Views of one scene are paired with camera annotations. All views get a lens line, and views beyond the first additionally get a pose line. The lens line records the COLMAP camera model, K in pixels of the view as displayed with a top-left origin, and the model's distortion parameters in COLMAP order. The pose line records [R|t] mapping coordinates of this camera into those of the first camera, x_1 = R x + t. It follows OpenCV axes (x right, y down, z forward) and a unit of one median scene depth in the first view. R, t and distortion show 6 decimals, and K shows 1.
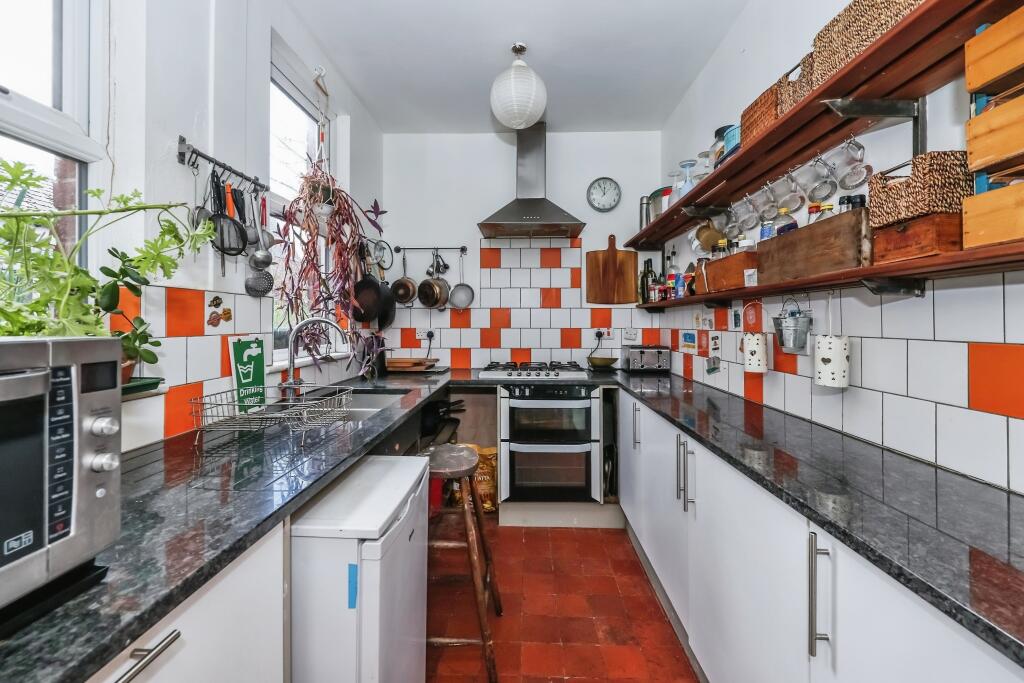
lens RADIAL K [[412.5, 0, 512.0], [0, 412.5, 323.8], [0, 0, 1]] dist [-0.001008, -0.000023]
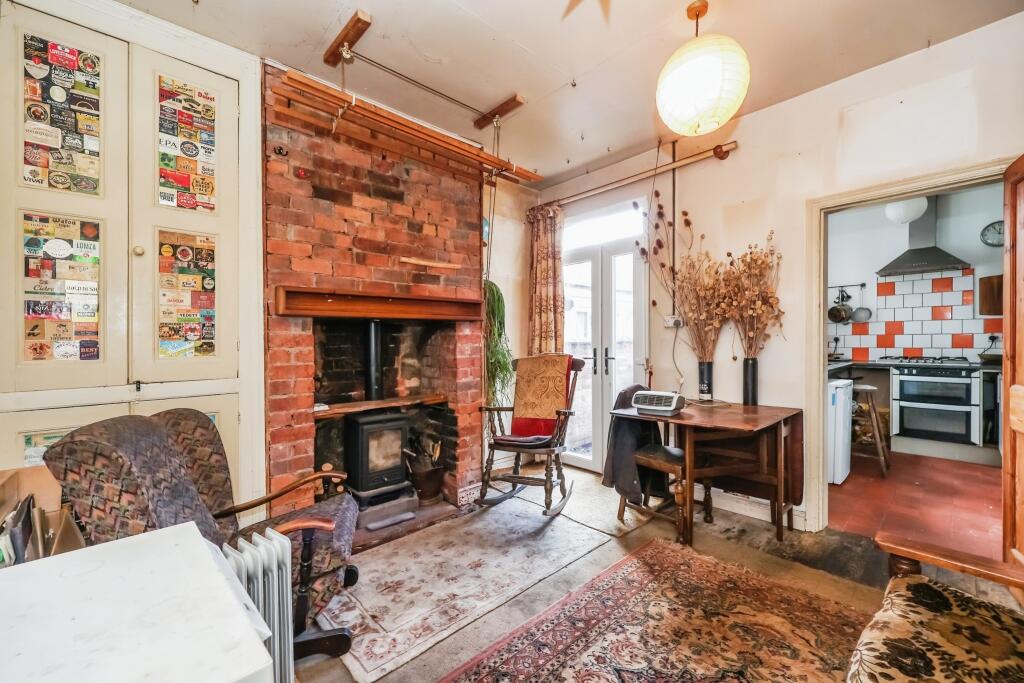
lens RADIAL K [[423.0, 0, 509.6], [0, 423.0, 349.6], [0, 0, 1]] dist [-0.000530, -0.000021]
pose [[0.708208, 0.007302, -0.705966, 0.081958], [0.004629, 0.999877, 0.014986, 0.042971], [0.705989, -0.013881, 0.708087, -1.323786]]
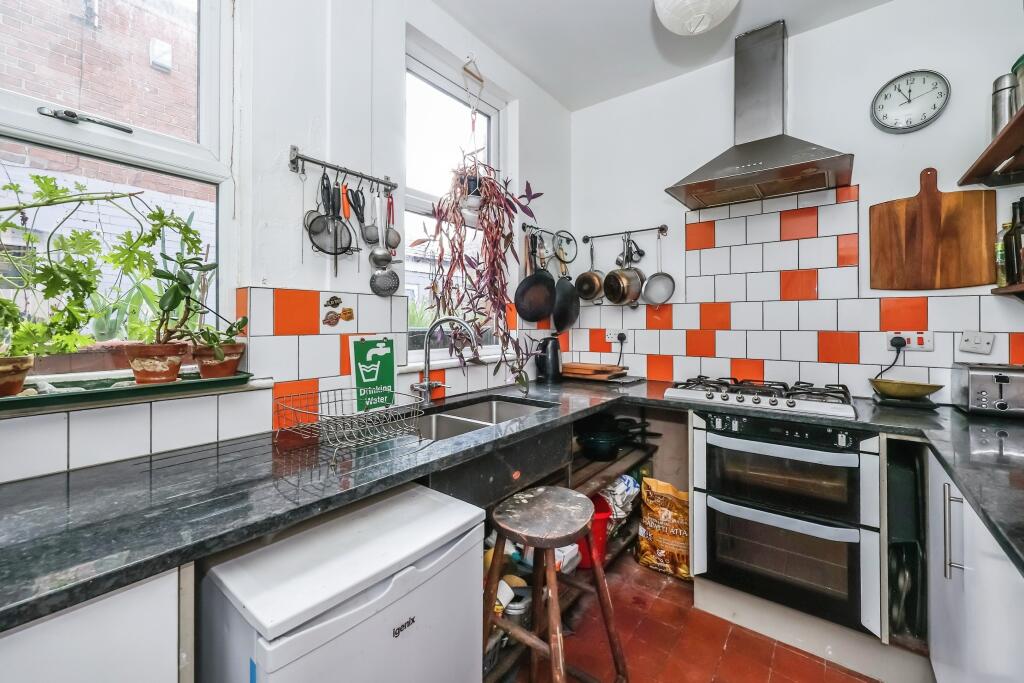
lens RADIAL K [[412.5, 0, 512.0], [0, 412.5, 323.8], [0, 0, 1]] dist [-0.001008, -0.000023]
pose [[0.806279, 0.000423, -0.591536, 0.137344], [-0.001352, 0.999998, -0.001128, 0.001099], [0.591534, 0.001710, 0.806278, 0.238850]]
